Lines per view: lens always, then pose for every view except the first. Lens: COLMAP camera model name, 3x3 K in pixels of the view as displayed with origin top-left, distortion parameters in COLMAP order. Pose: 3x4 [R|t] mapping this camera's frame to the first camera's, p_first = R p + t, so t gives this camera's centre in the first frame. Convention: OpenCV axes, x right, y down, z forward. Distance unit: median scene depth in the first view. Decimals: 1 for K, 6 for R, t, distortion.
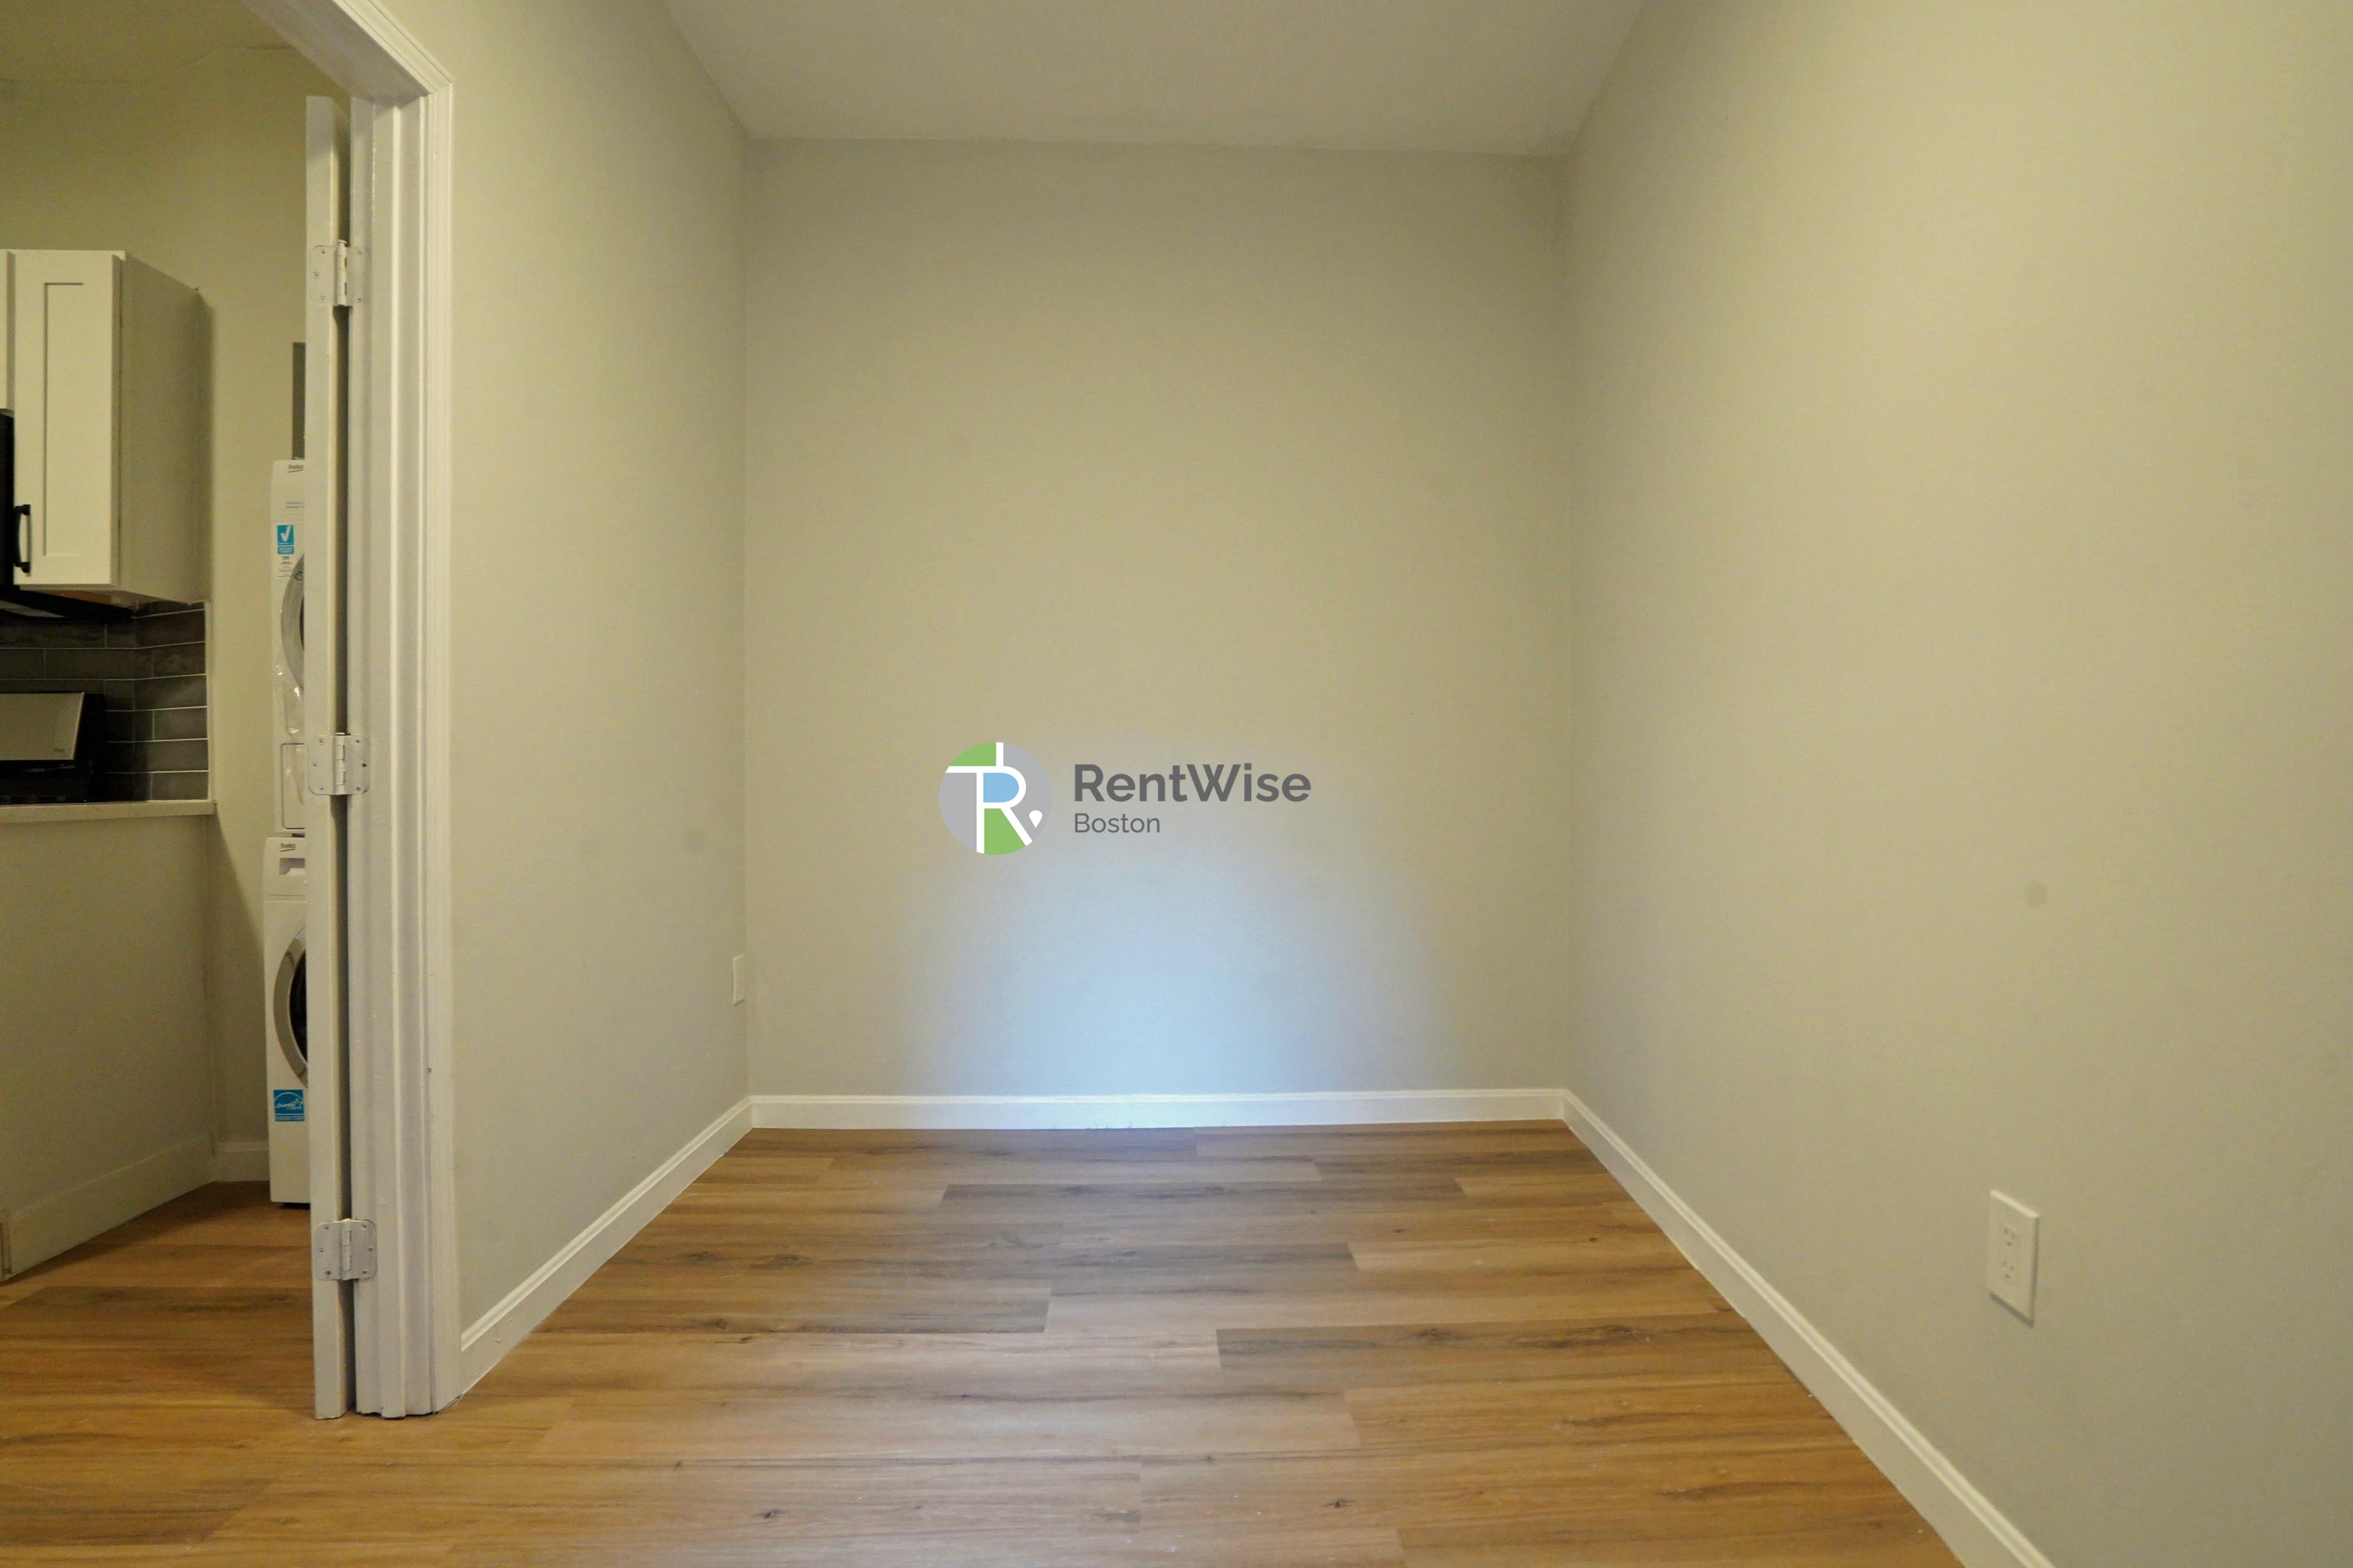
lens RADIAL K [[1138.1, 0, 1176.5], [0, 1138.1, 784.0], [0, 0, 1]] dist [-0.003832, -0.001034]
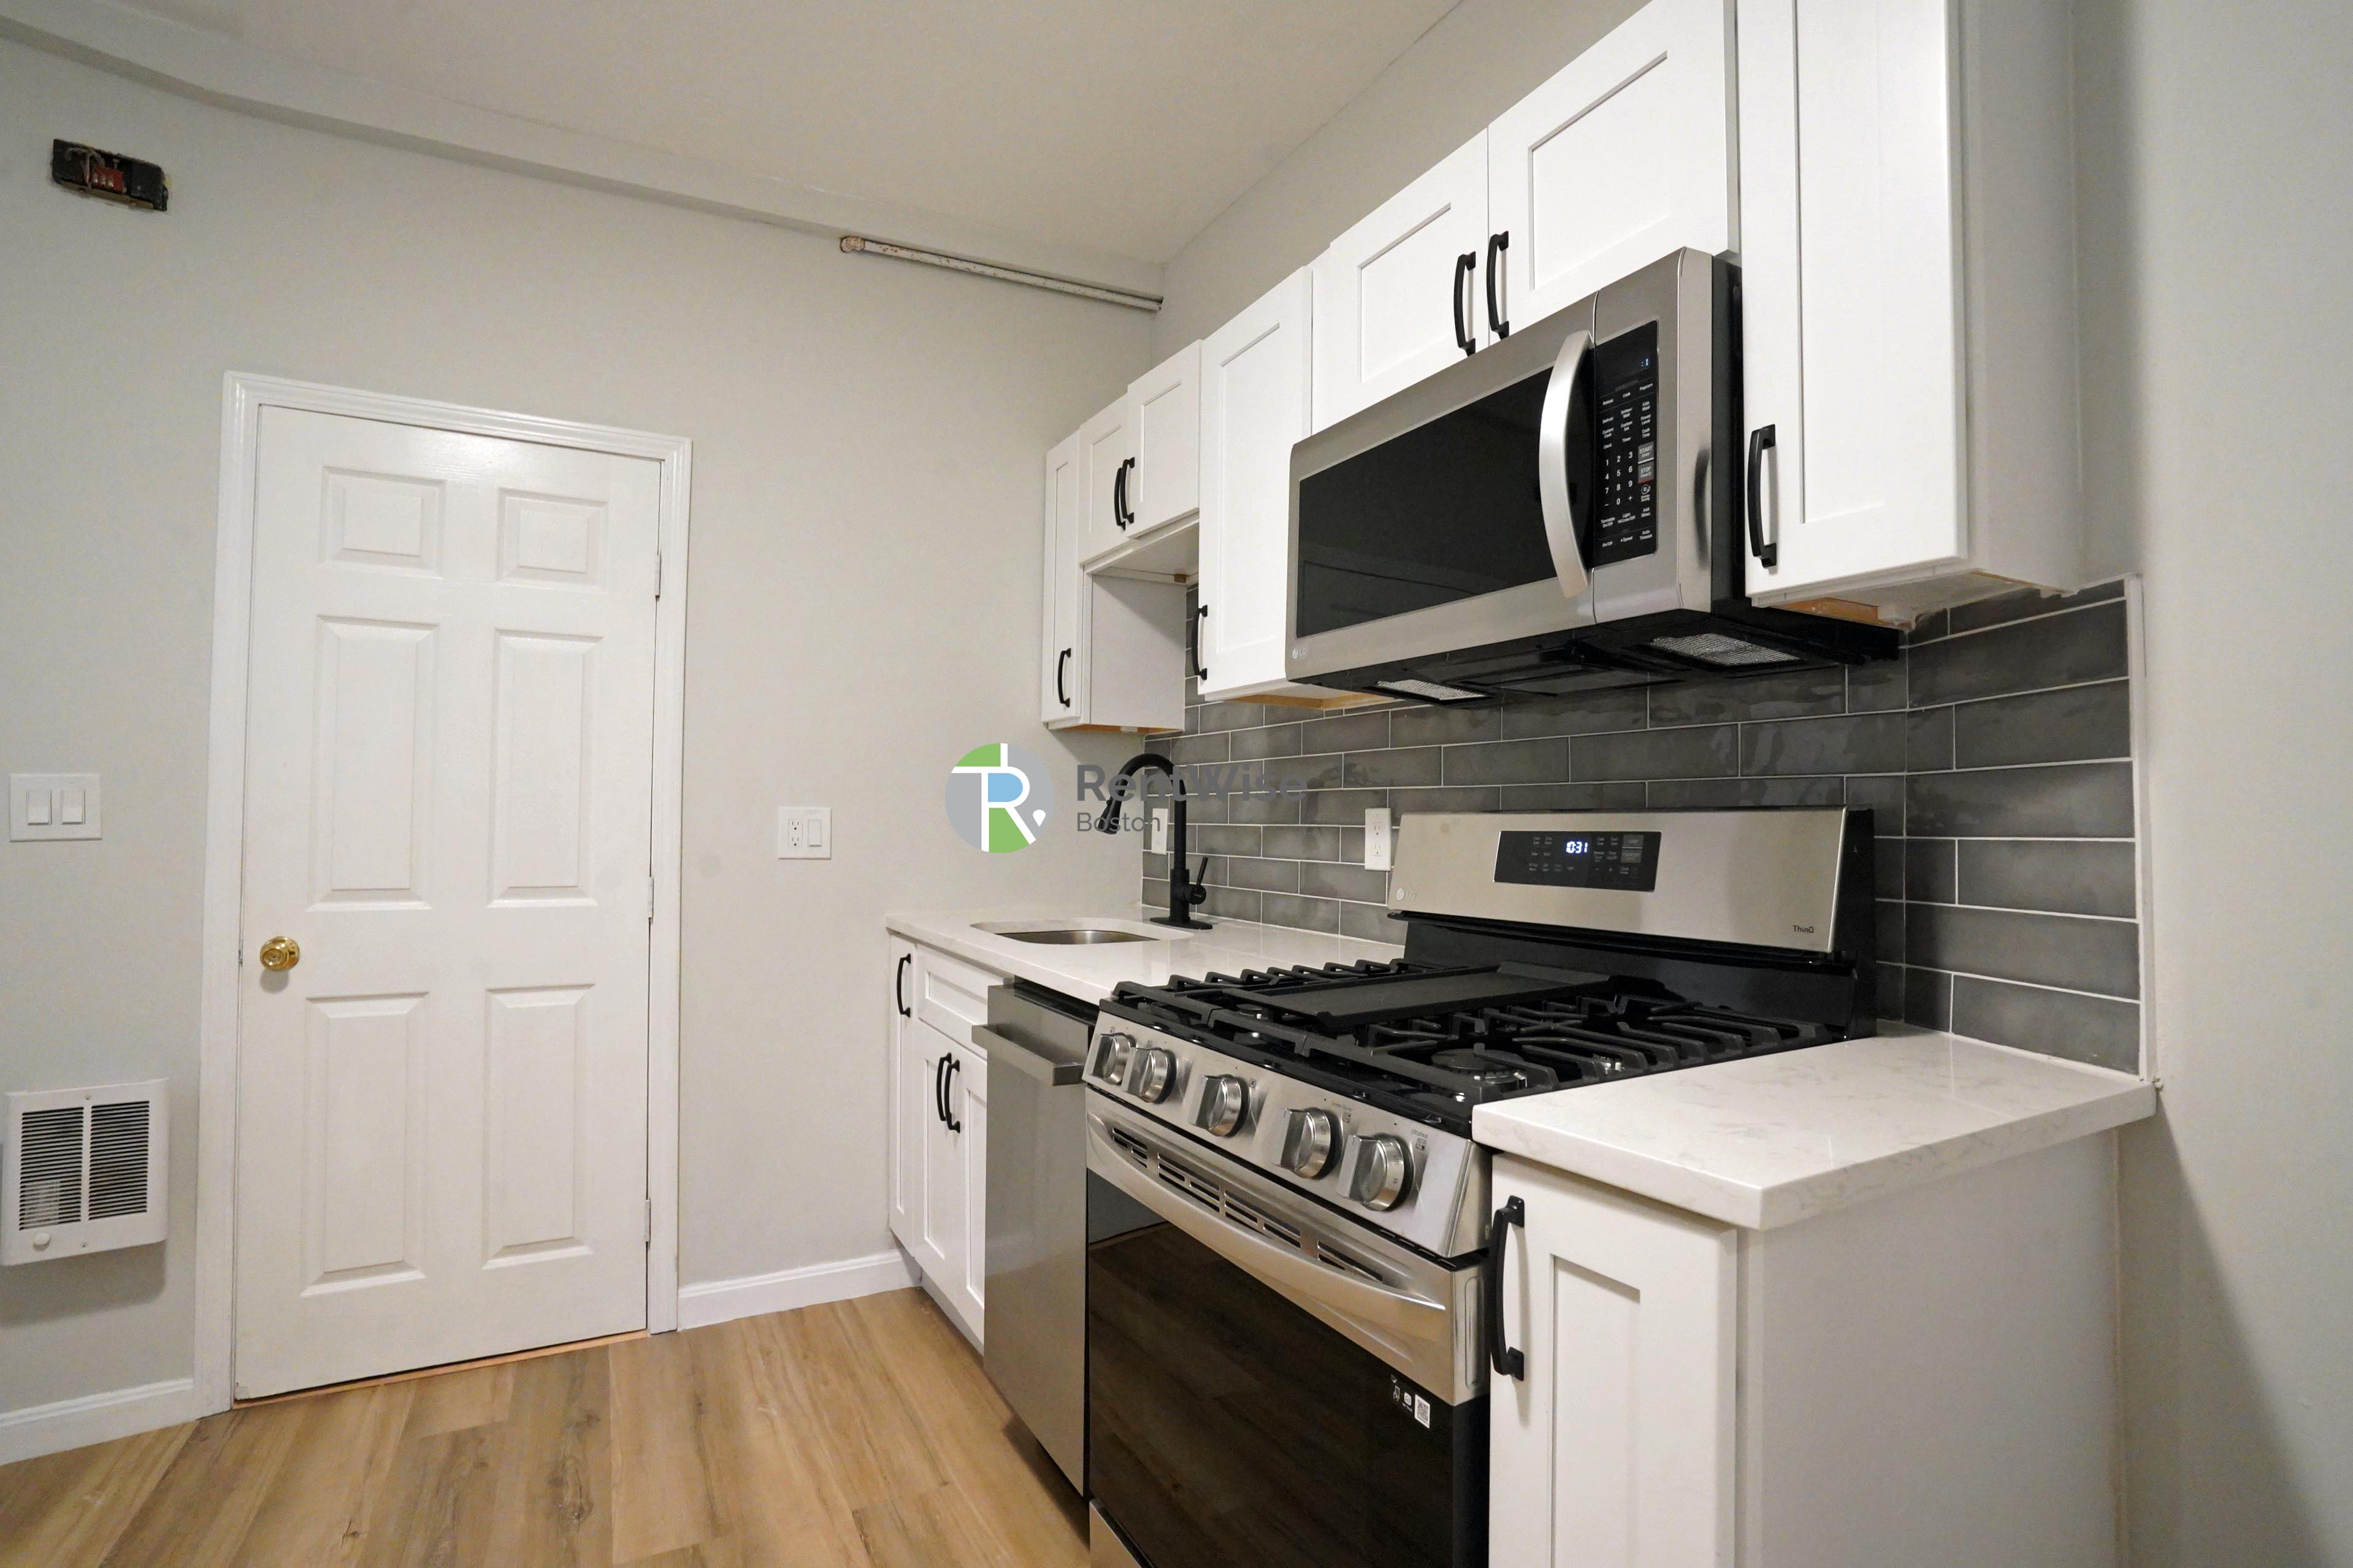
lens RADIAL K [[1117.9, 0, 1157.4], [0, 1117.9, 790.7], [0, 0, 1]] dist [-0.042456, 0.000175]
pose [[0.457830, -0.015033, -0.888913, -0.675550], [-0.016763, 0.999533, -0.025537, -0.070180], [0.888882, 0.026593, 0.457364, 0.521236]]
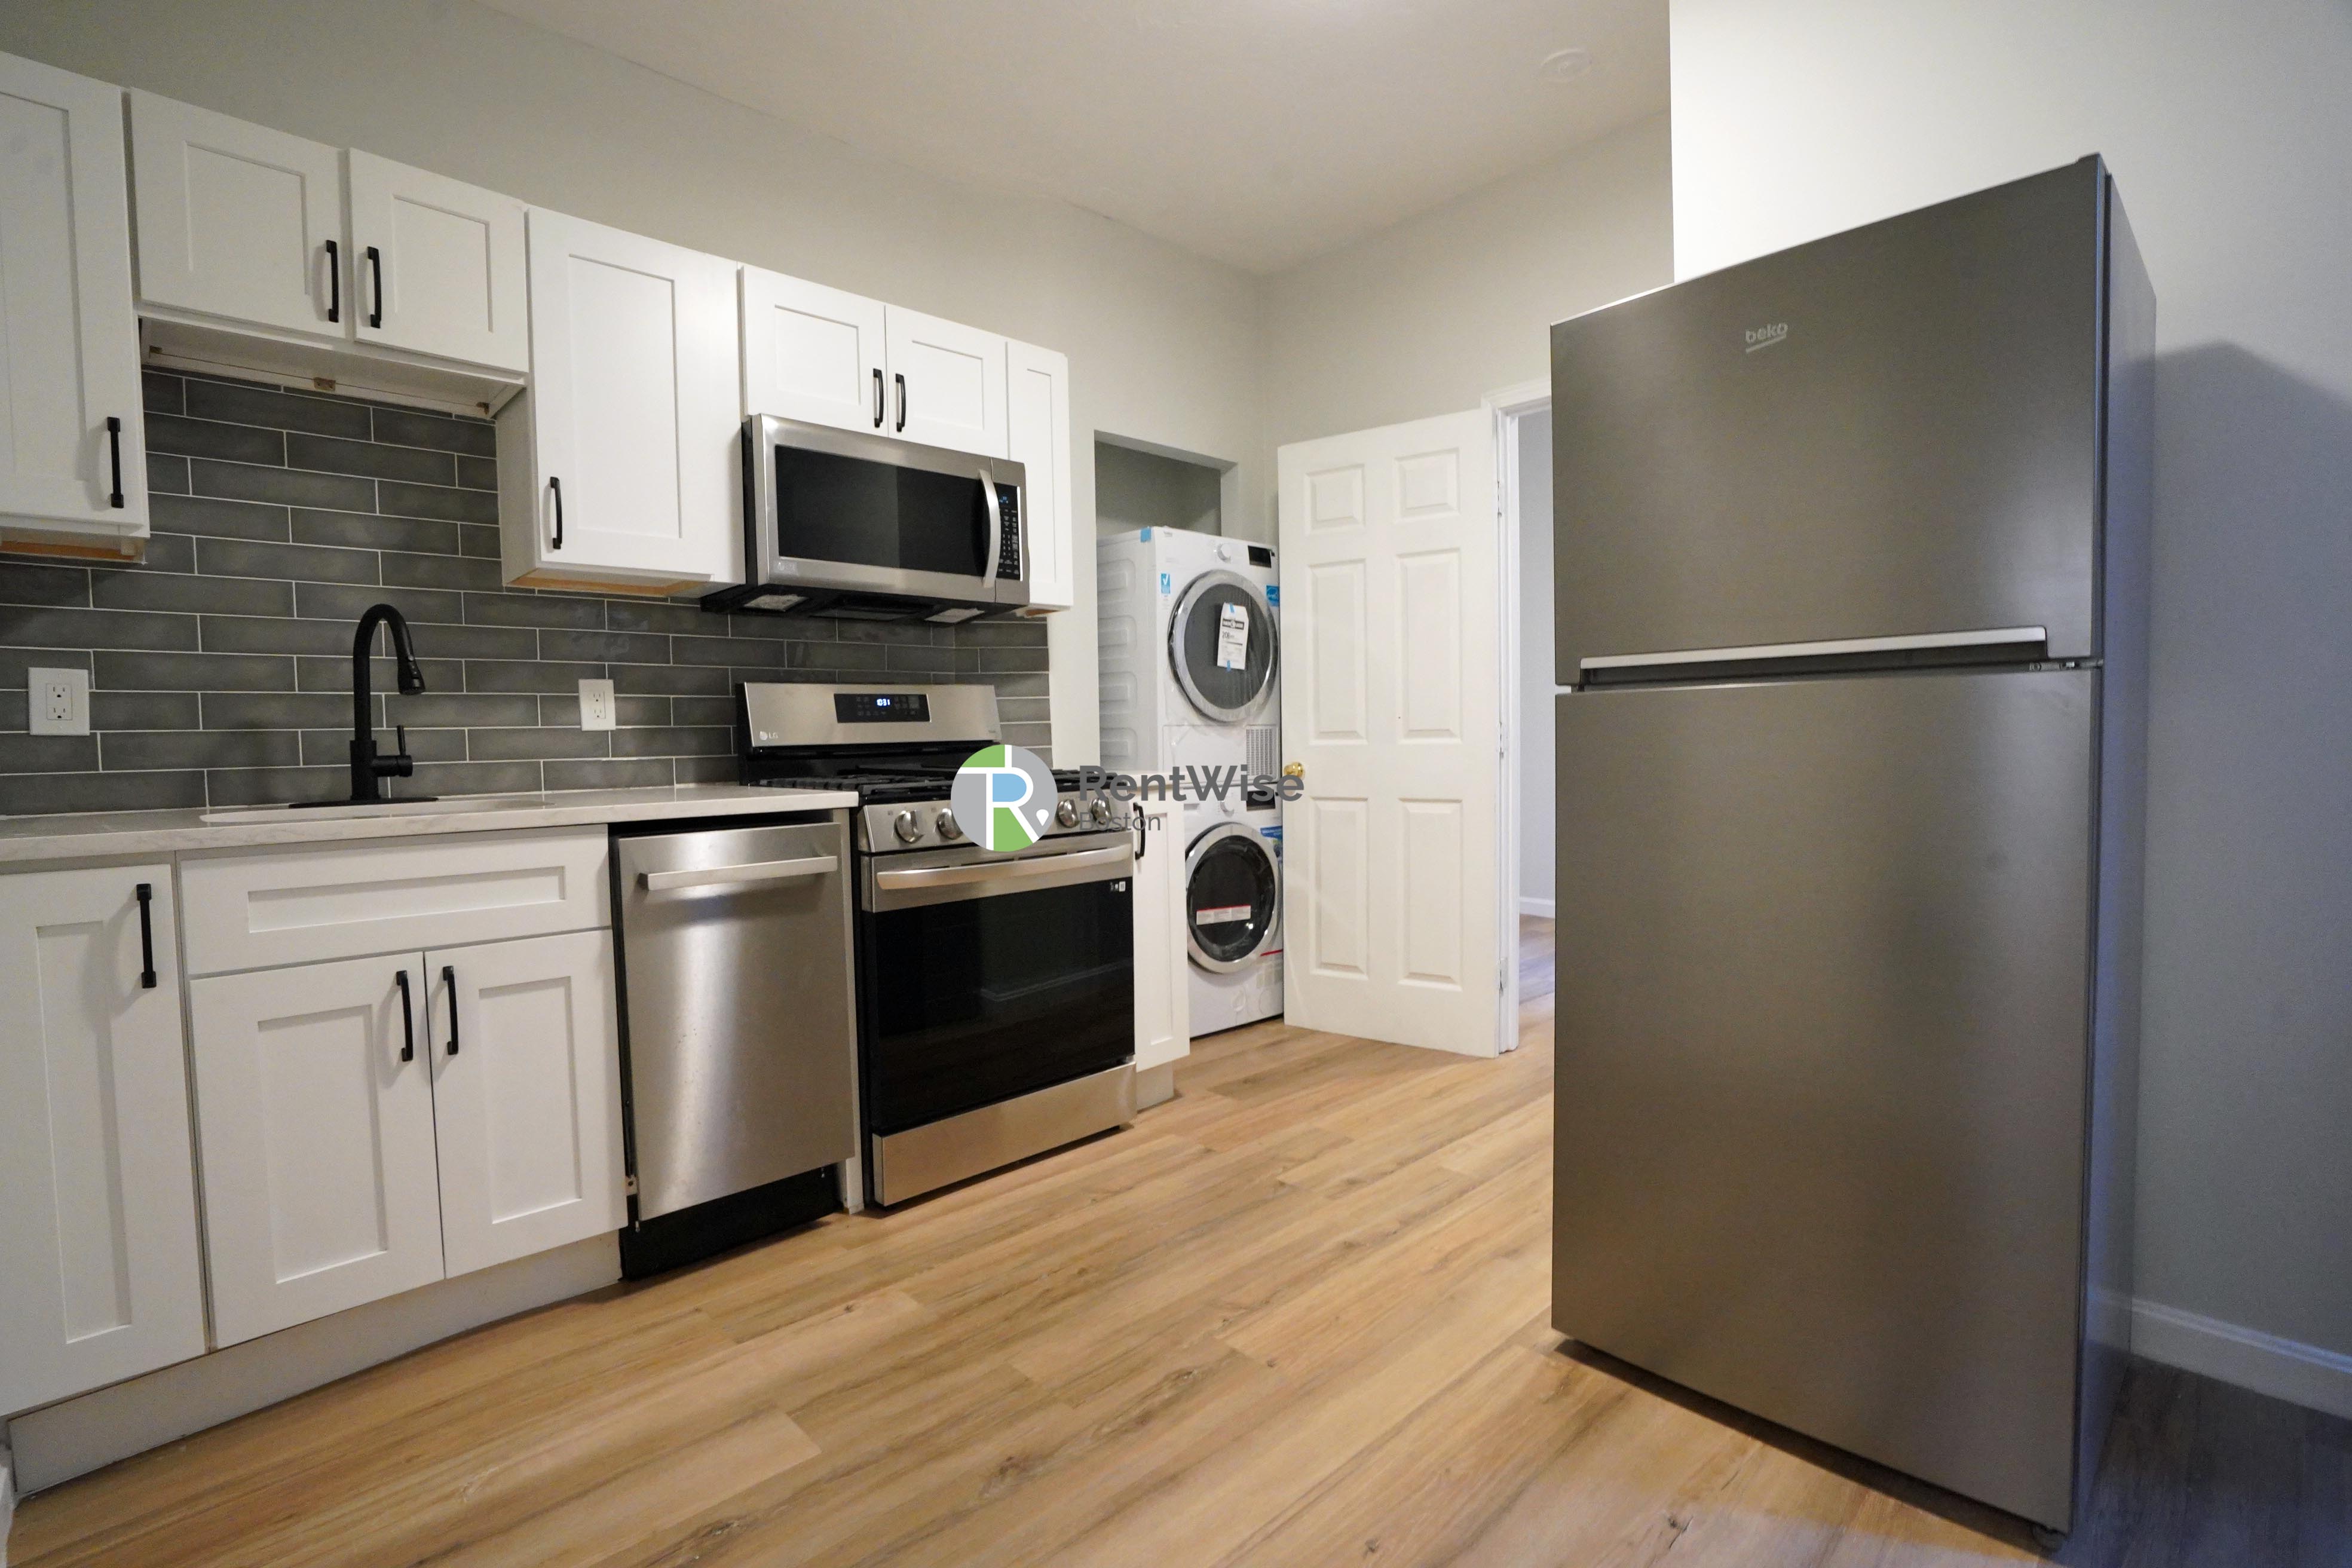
lens RADIAL K [[1117.4, 0, 1156.9], [0, 1117.4, 790.7], [0, 0, 1]] dist [-0.042456, 0.000175]
pose [[0.721540, -0.044107, 0.690967, -1.657271], [0.025886, 0.998990, 0.036737, -0.005263], [-0.691889, -0.008621, 0.721953, -0.012333]]
